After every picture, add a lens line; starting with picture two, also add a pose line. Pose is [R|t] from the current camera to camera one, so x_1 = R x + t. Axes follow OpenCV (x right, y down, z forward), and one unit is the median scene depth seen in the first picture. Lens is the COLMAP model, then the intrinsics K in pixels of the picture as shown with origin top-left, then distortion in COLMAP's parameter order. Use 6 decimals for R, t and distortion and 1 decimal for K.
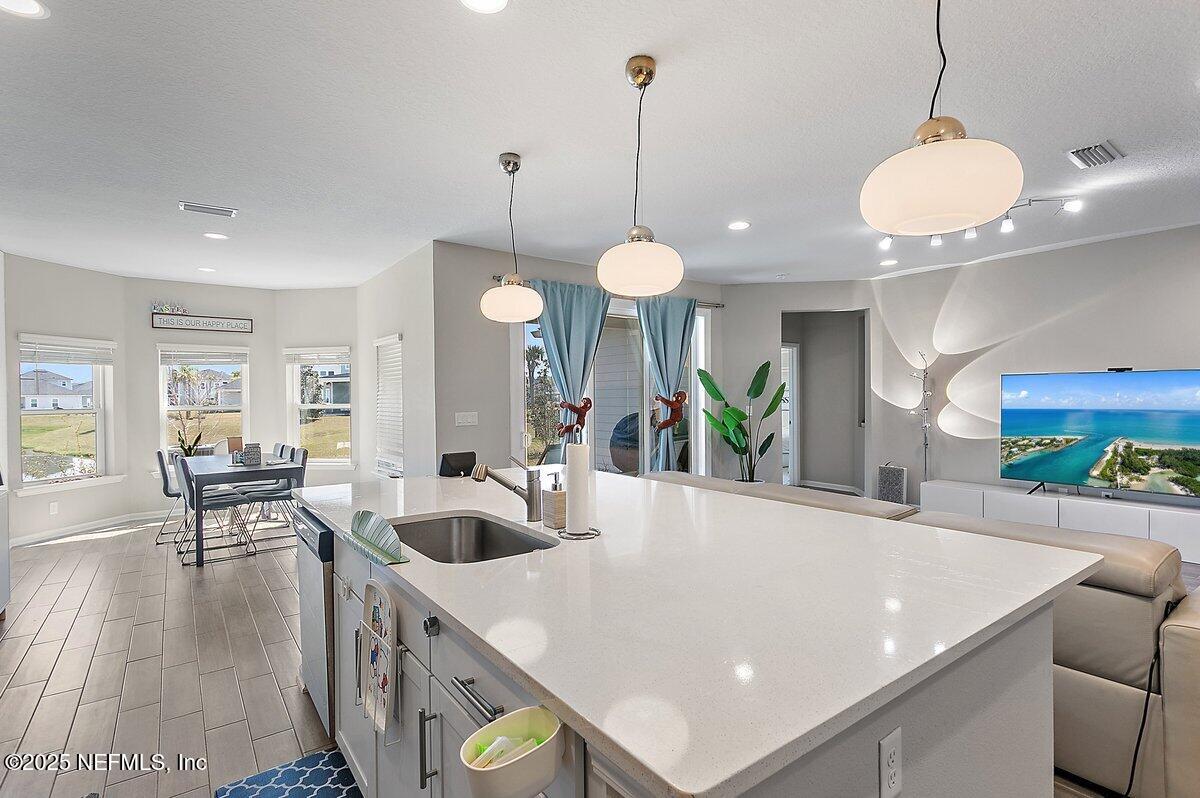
lens RADIAL K [[587.0, 0, 600.0], [0, 587.0, 399.0], [0, 0, 1]] dist [-0.067532, -0.000008]
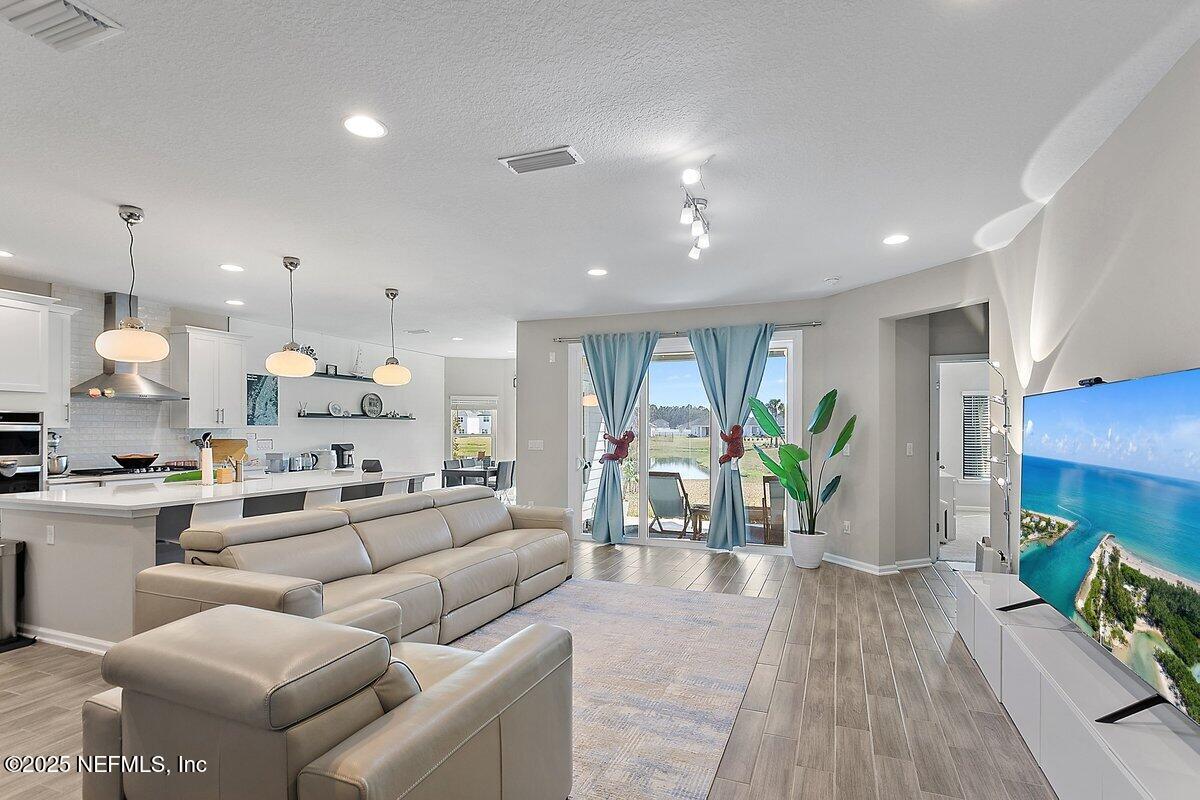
lens RADIAL K [[587.2, 0, 602.6], [0, 587.2, 423.2], [0, 0, 1]] dist [-0.000561, 0.000297]
pose [[0.531797, -0.004141, -0.846861, 0.868281], [-0.002015, 0.999979, -0.006155, -0.010131], [0.846869, 0.004979, 0.531778, 0.323427]]
